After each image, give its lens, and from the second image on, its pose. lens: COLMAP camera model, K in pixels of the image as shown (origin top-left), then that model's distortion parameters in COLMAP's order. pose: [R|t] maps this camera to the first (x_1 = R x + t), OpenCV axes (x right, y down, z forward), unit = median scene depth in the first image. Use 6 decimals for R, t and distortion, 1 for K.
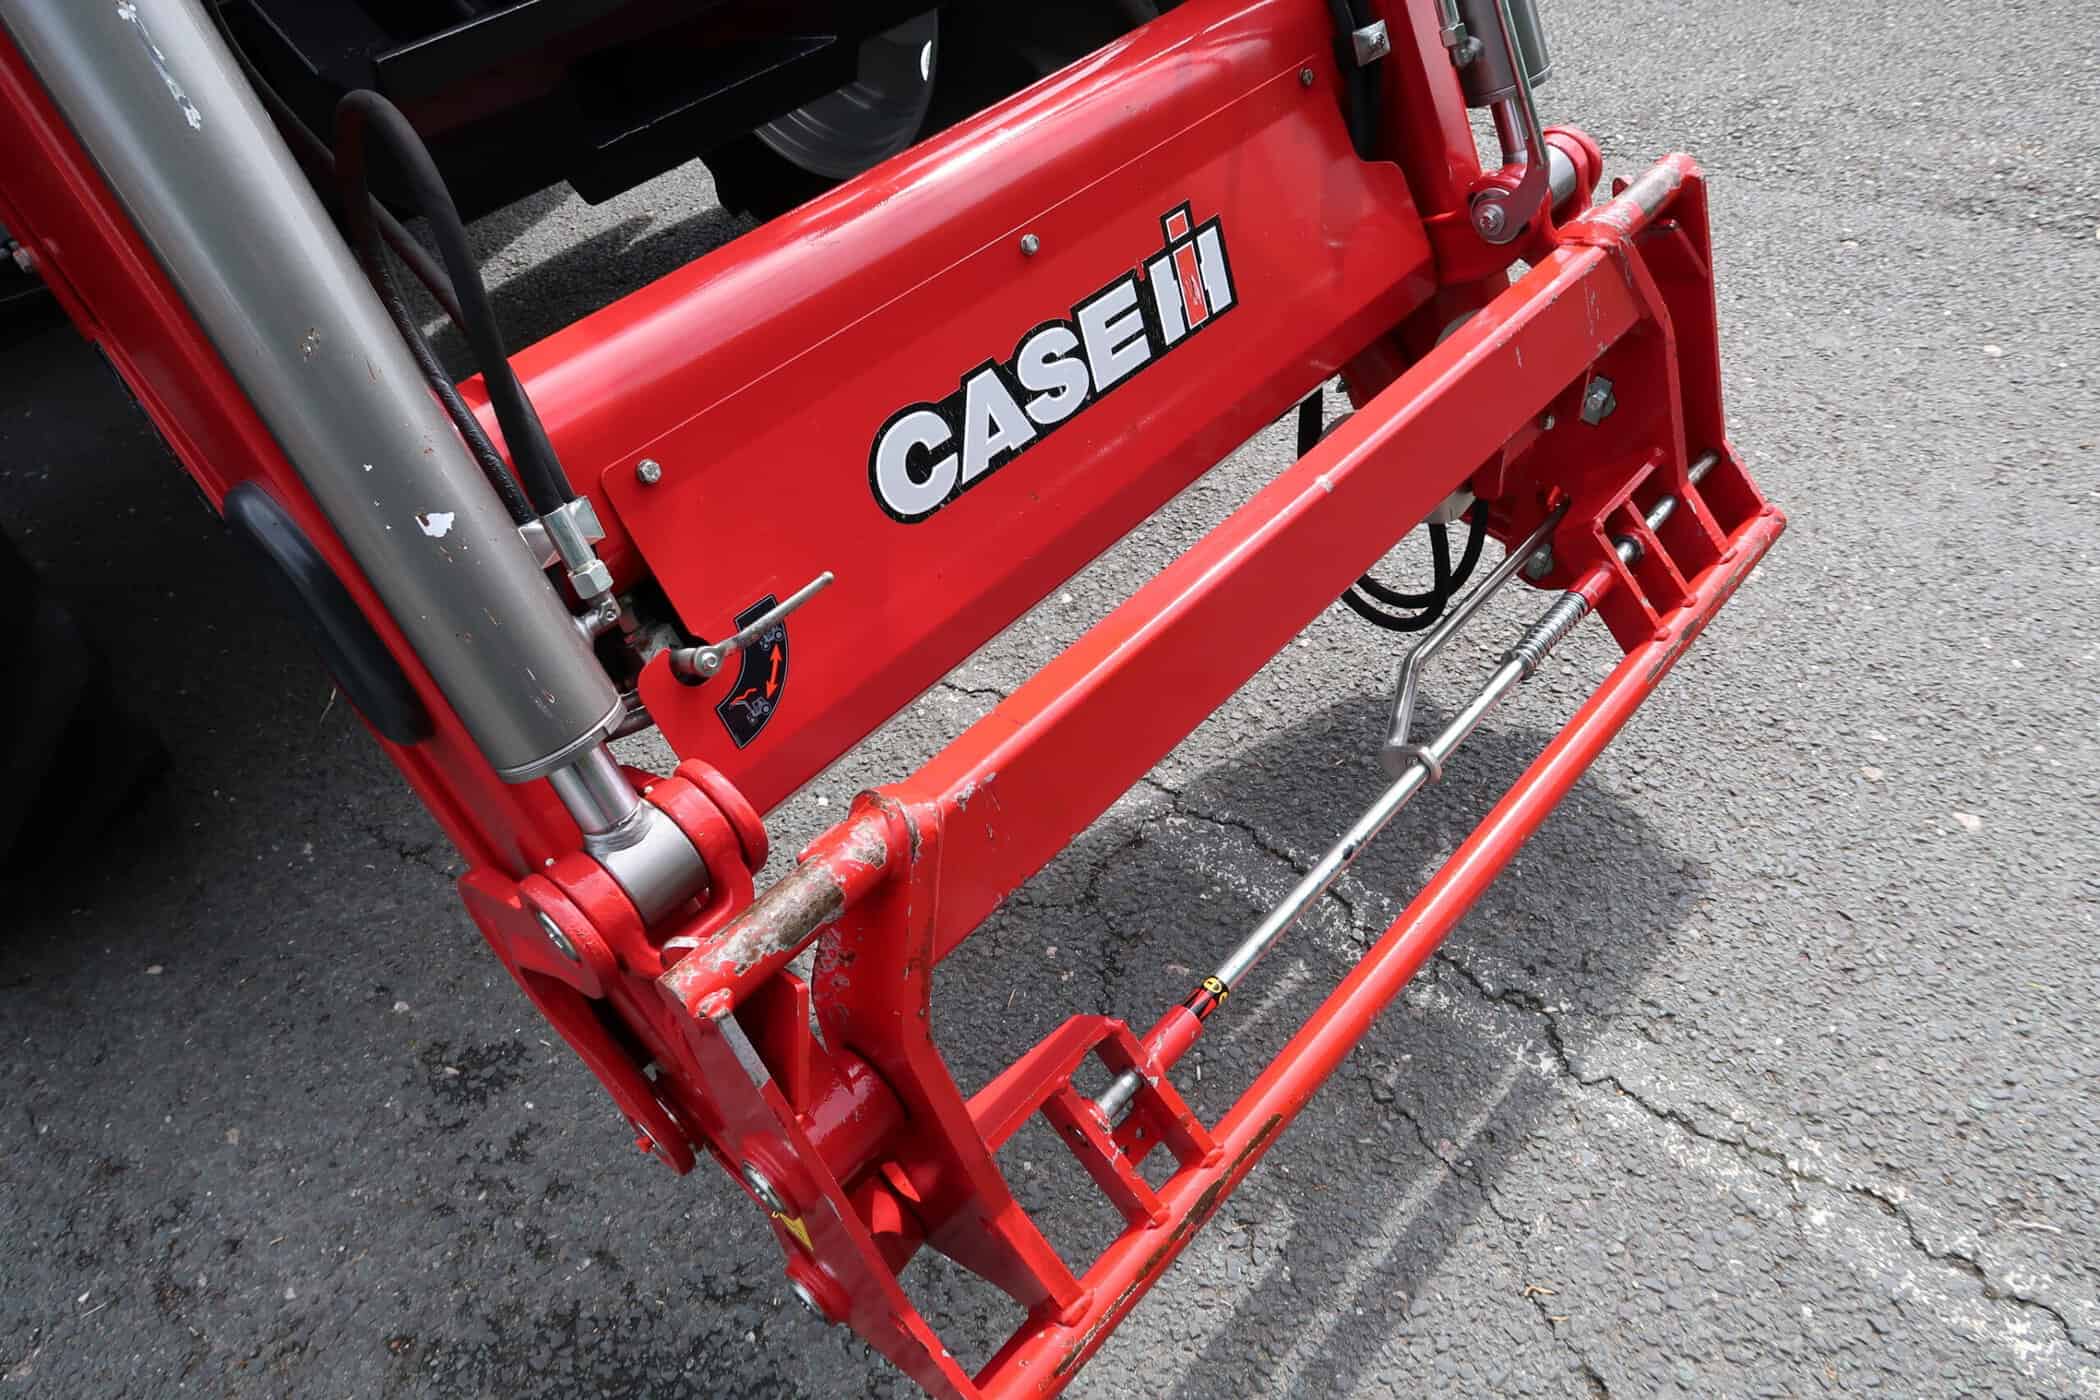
lens RADIAL K [[1456.6, 0, 1041.9], [0, 1456.6, 704.9], [0, 0, 1]] dist [-0.029633, 0.021494]
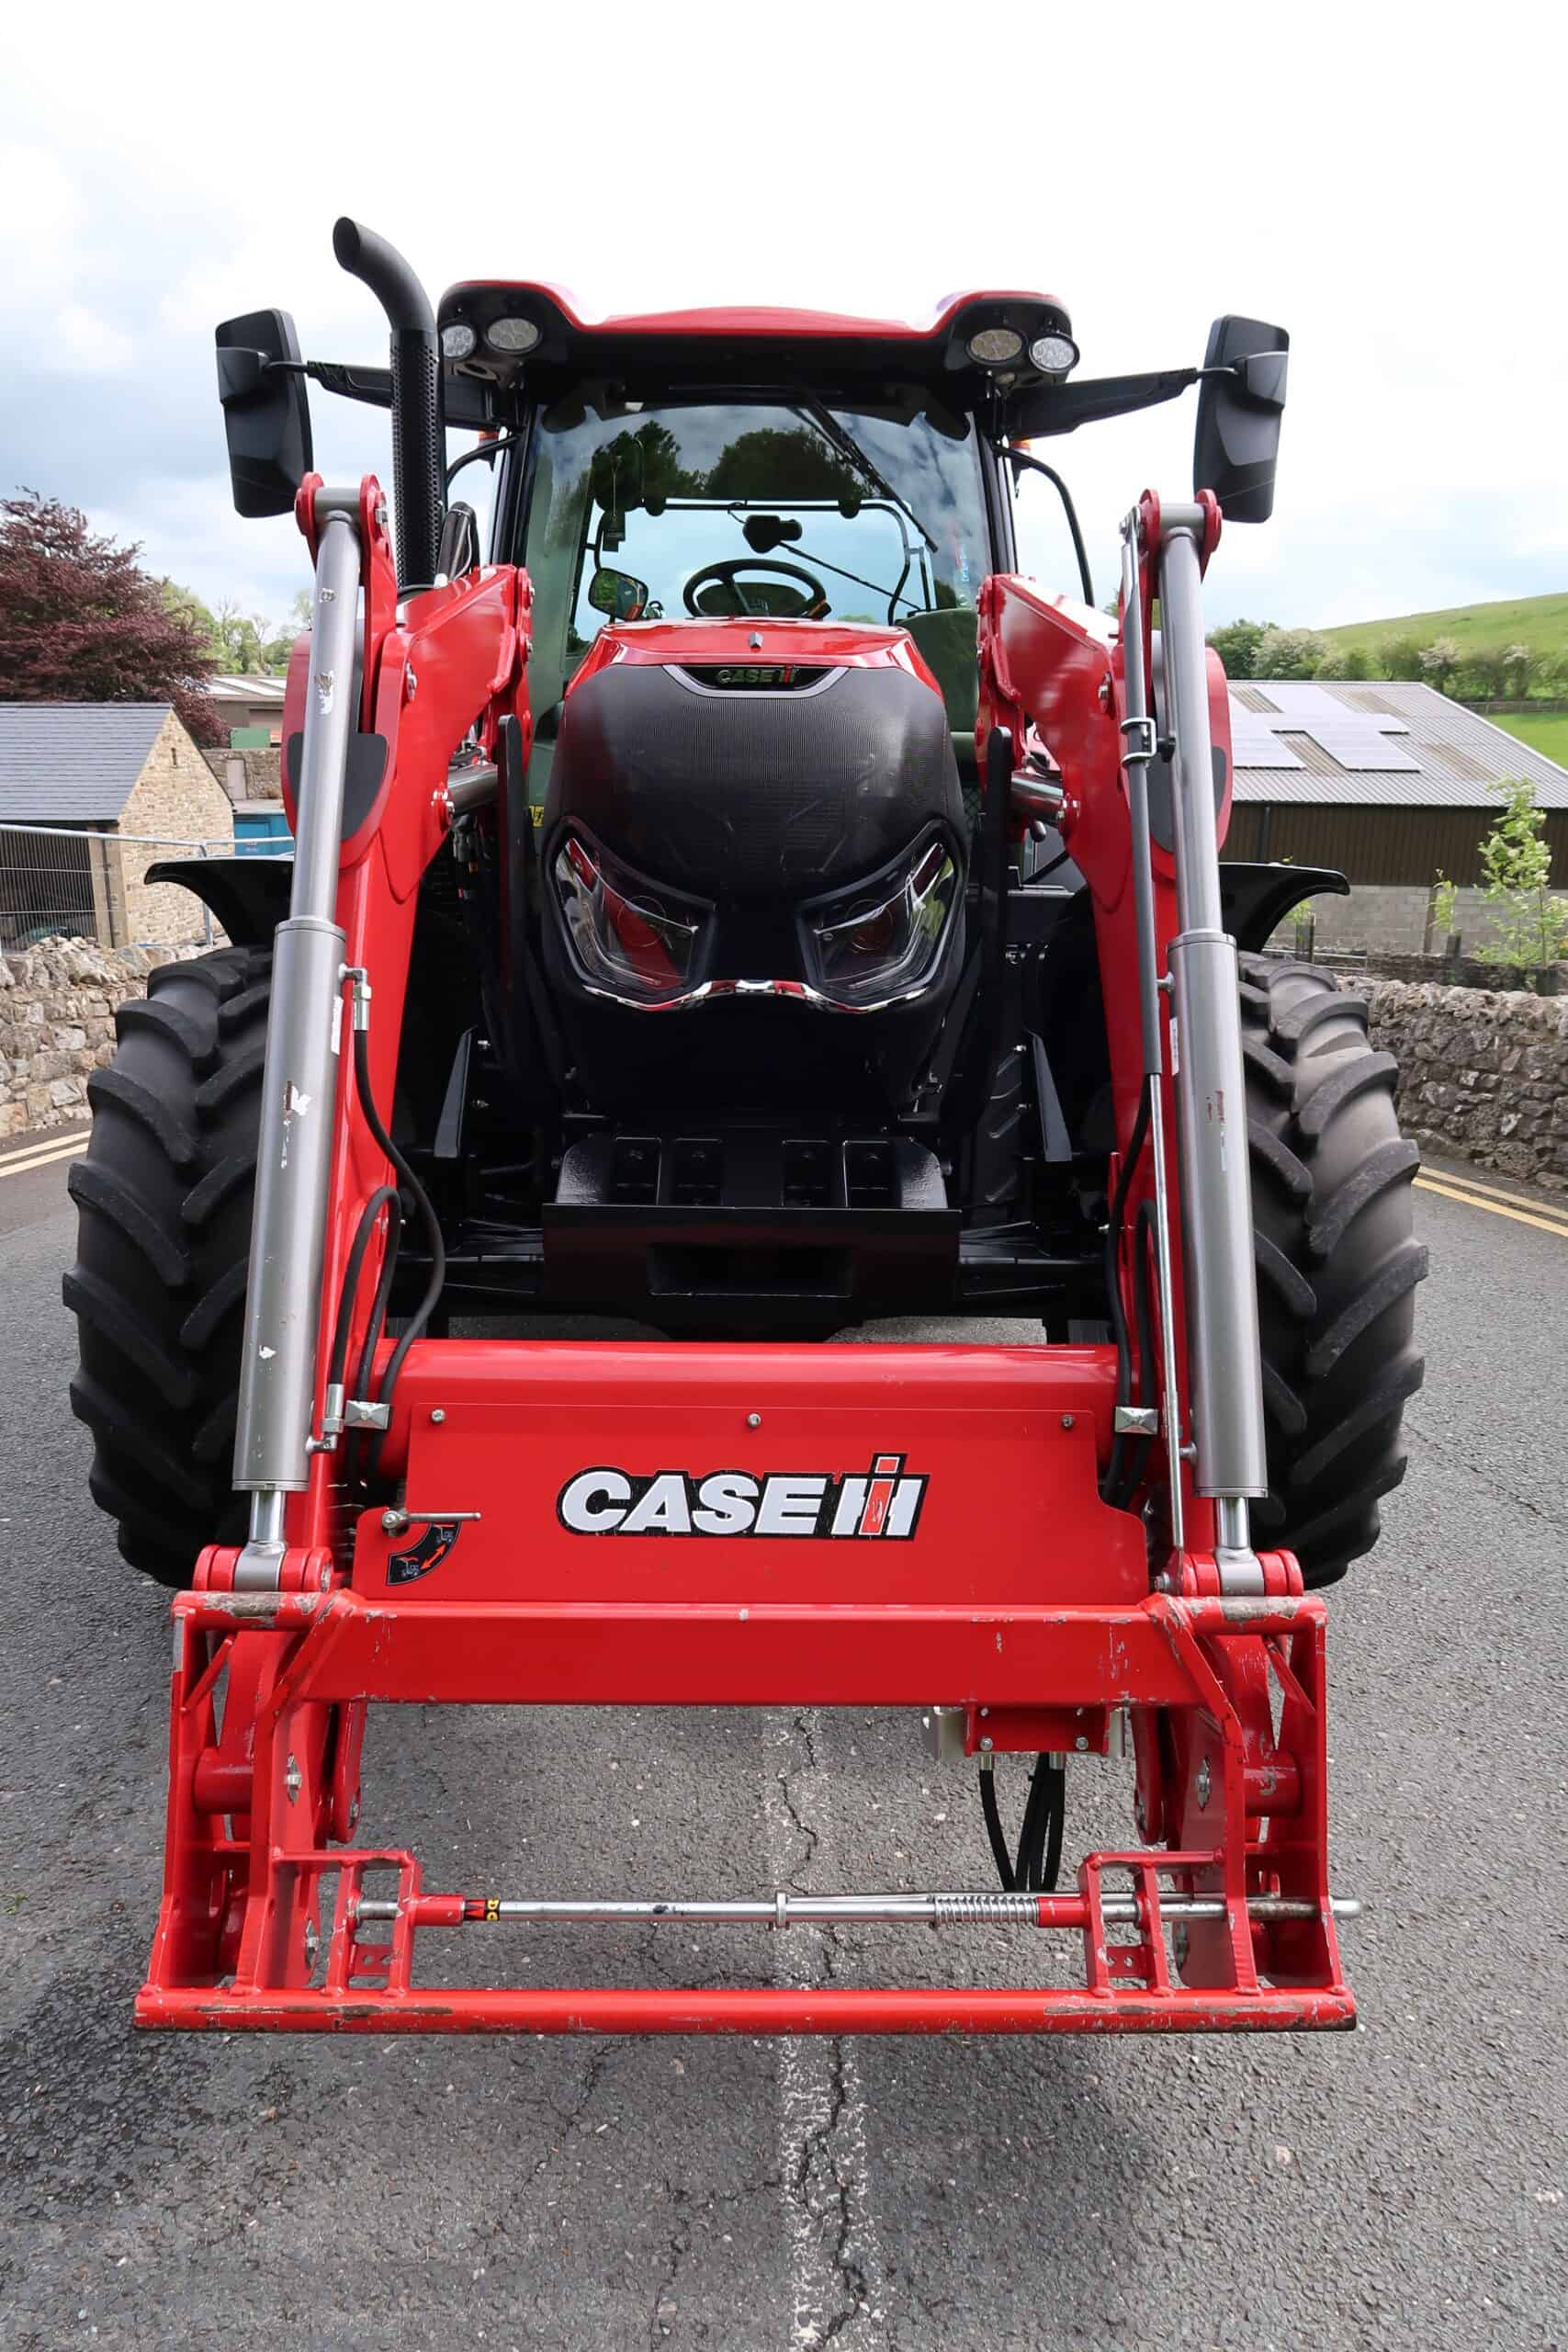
lens RADIAL K [[1631.2, 0, 762.3], [0, 1631.2, 1180.1], [0, 0, 1]] dist [-0.029633, 0.021494]
pose [[0.683153, 0.251443, -0.685623, 0.875595], [-0.567403, 0.773801, -0.281577, -0.033135], [0.459735, 0.581385, 0.671294, -0.213142]]
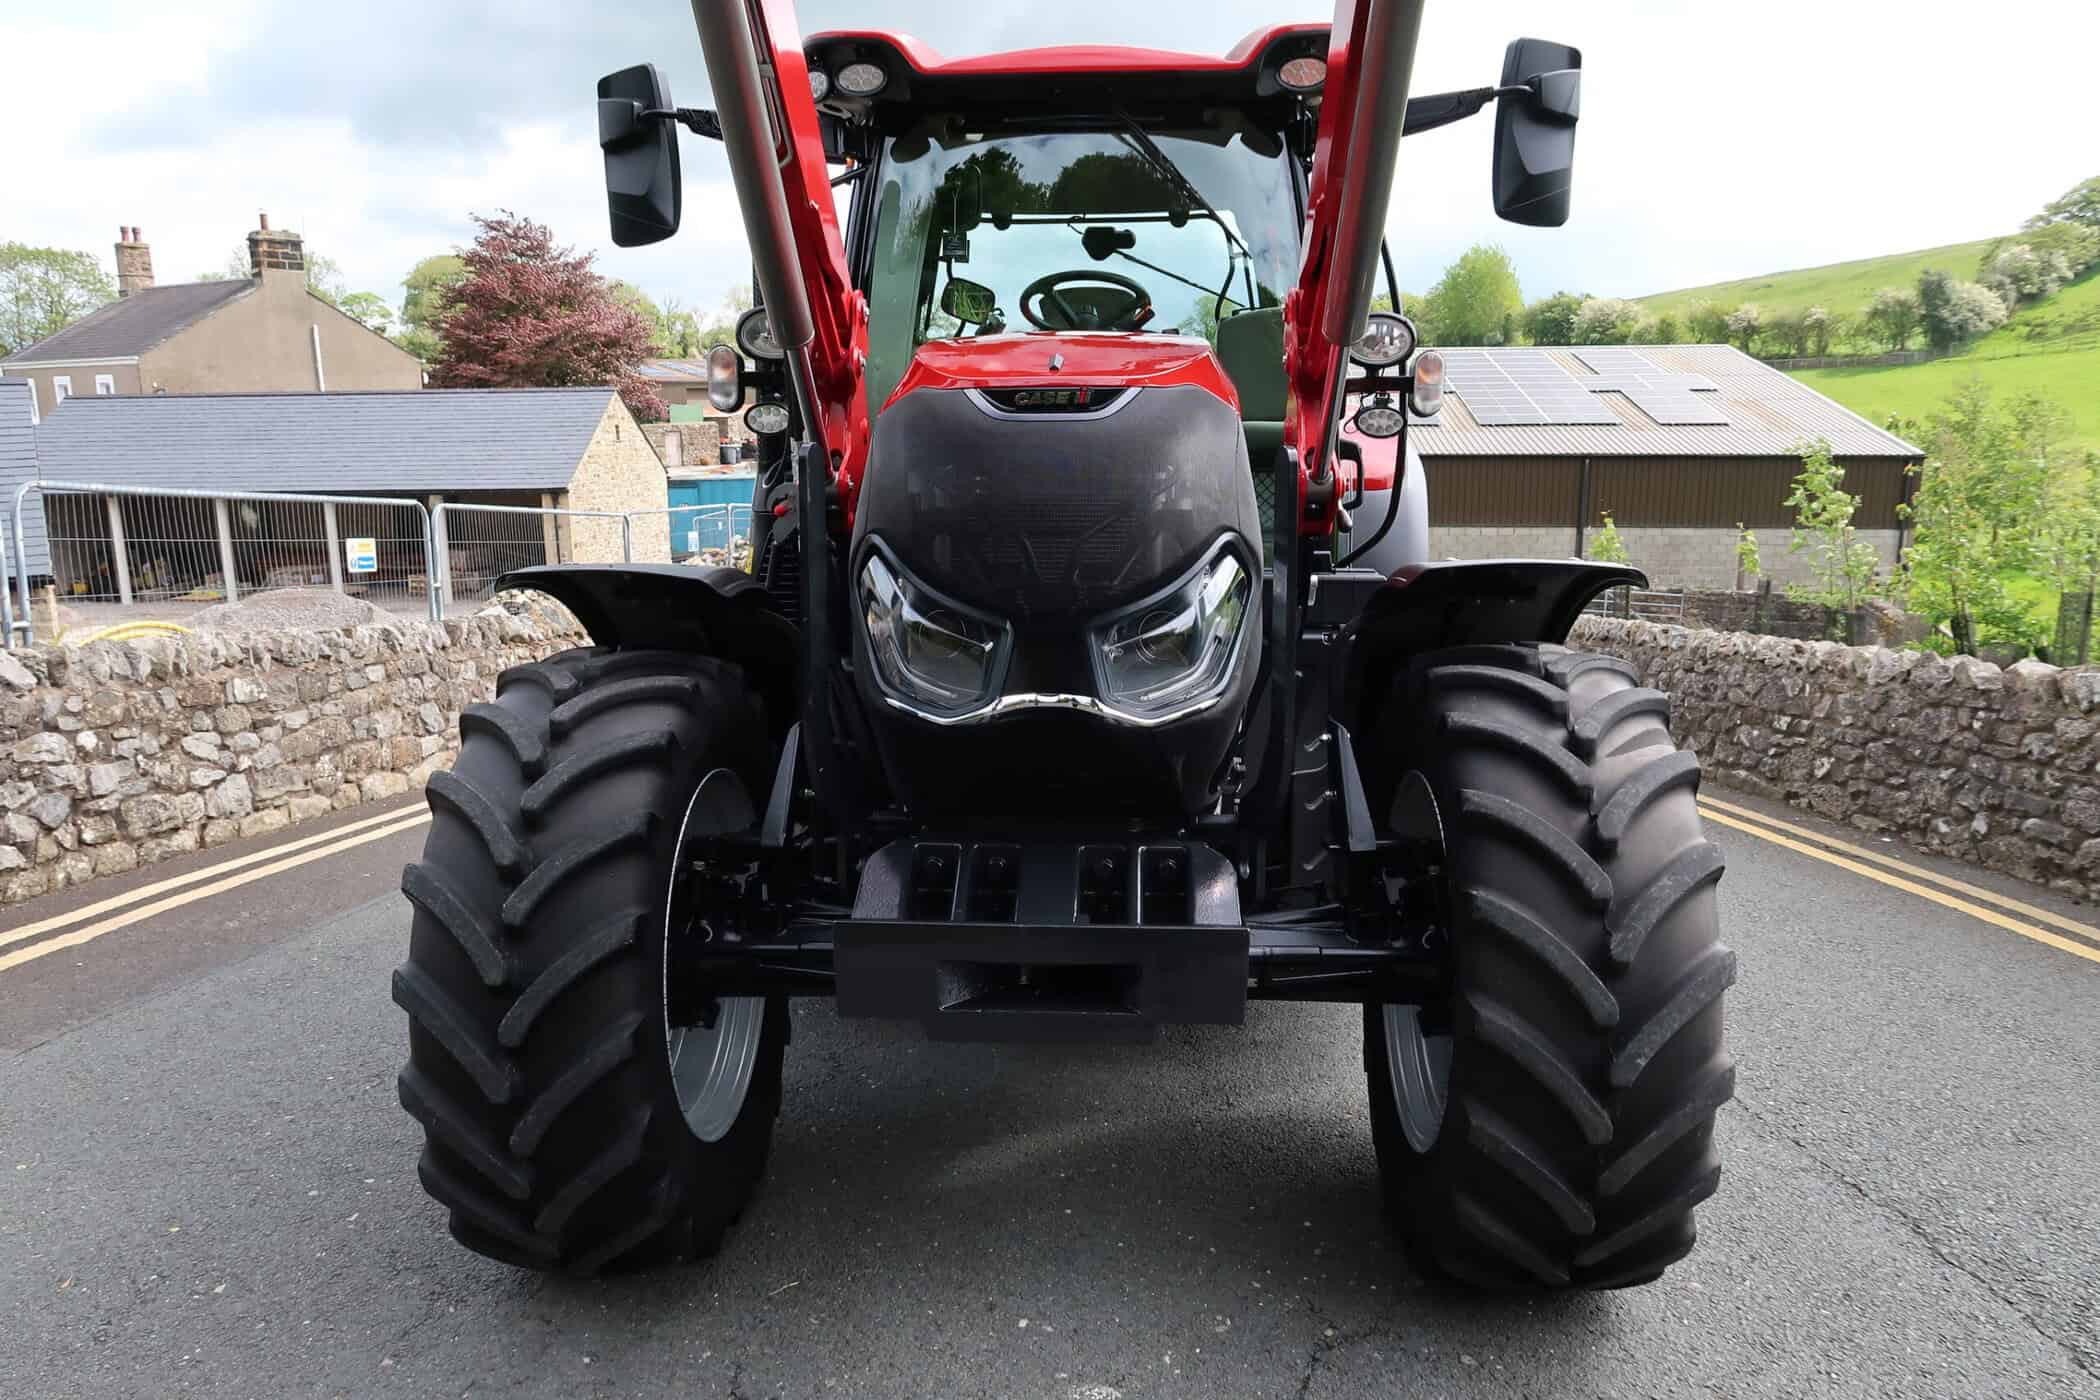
lens RADIAL K [[1456.6, 0, 1040.0], [0, 1456.6, 687.4], [0, 0, 1]] dist [-0.029633, 0.021494]
pose [[0.636859, 0.196112, -0.745621, 0.802927], [-0.583020, 0.755314, -0.299315, -0.202447], [0.504478, 0.625333, 0.595366, -0.129140]]
